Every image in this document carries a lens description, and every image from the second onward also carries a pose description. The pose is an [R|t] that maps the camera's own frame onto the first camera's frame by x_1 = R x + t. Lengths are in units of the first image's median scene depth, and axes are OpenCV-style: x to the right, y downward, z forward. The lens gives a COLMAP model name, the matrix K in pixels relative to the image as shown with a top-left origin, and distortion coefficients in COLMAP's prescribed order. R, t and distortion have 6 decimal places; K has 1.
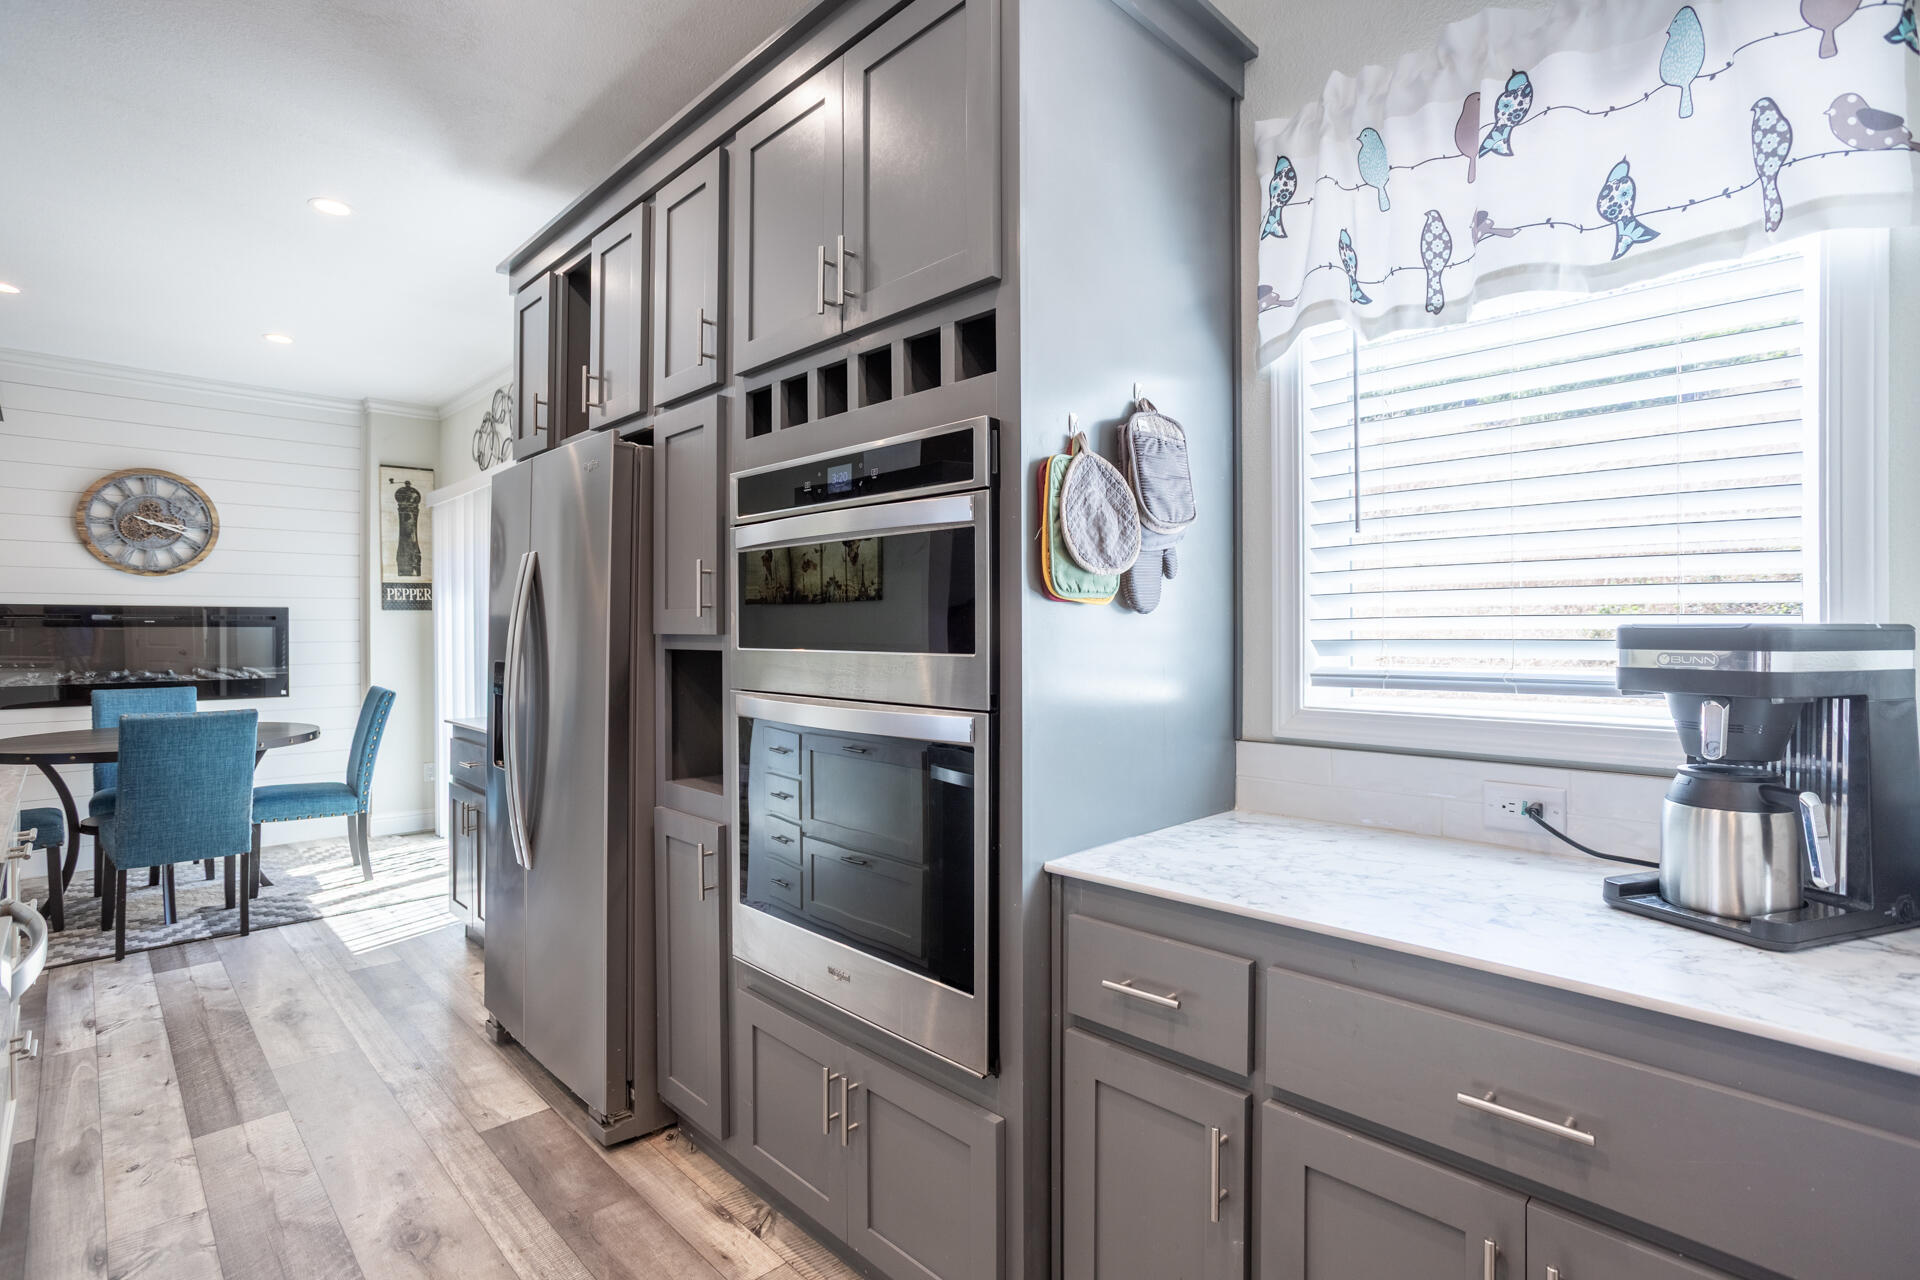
lens RADIAL K [[927.4, 0, 937.7], [0, 927.4, 627.0], [0, 0, 1]] dist [-0.040295, 0.022672]
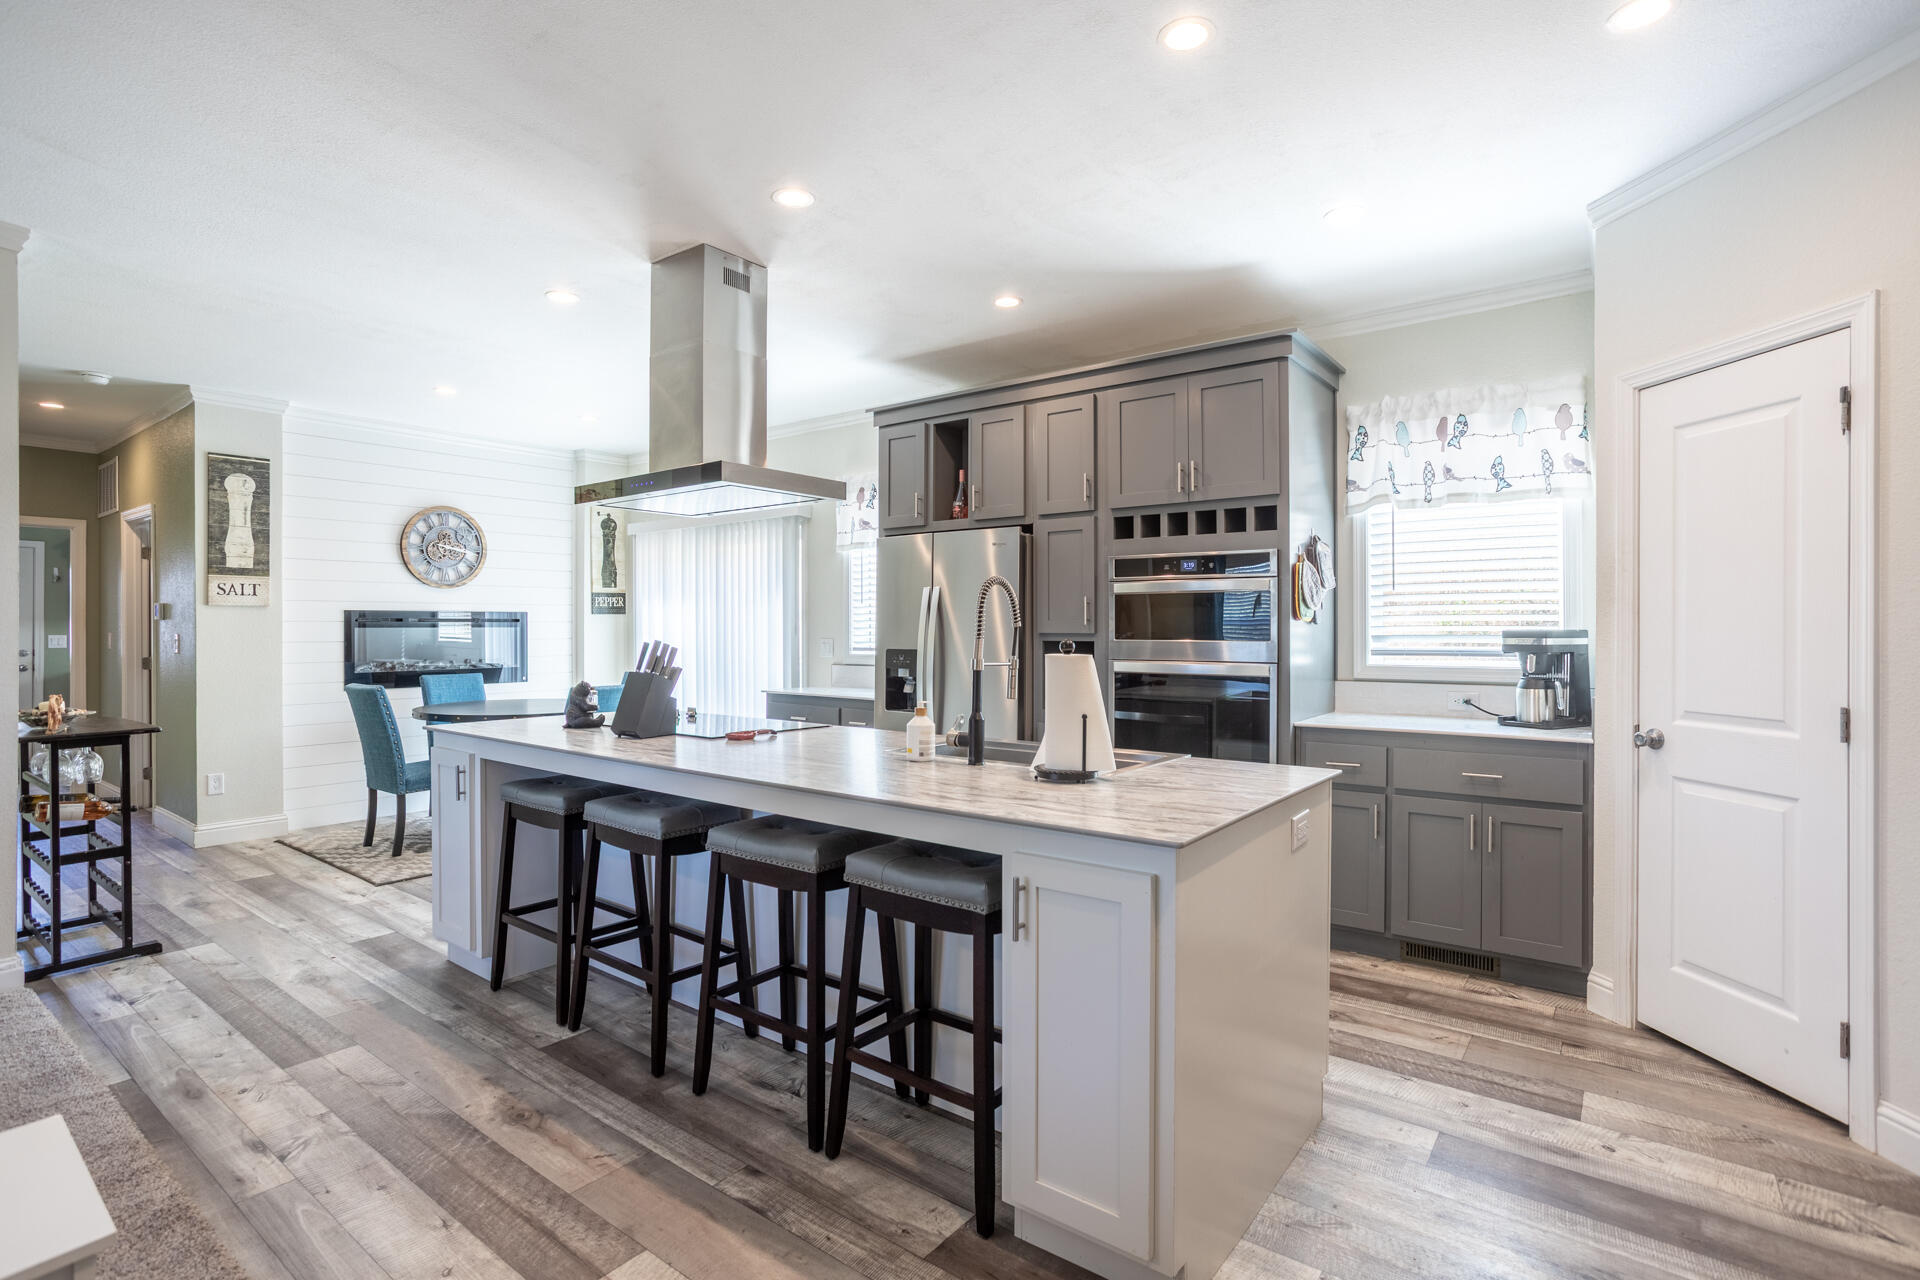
lens RADIAL K [[927.4, 0, 932.6], [0, 927.4, 628.1], [0, 0, 1]] dist [-0.040295, 0.022672]
pose [[0.990001, -0.000237, 0.141058, -0.950238], [-0.000333, 0.999992, 0.004017, -0.012328], [-0.141058, -0.004024, 0.989993, -1.063411]]
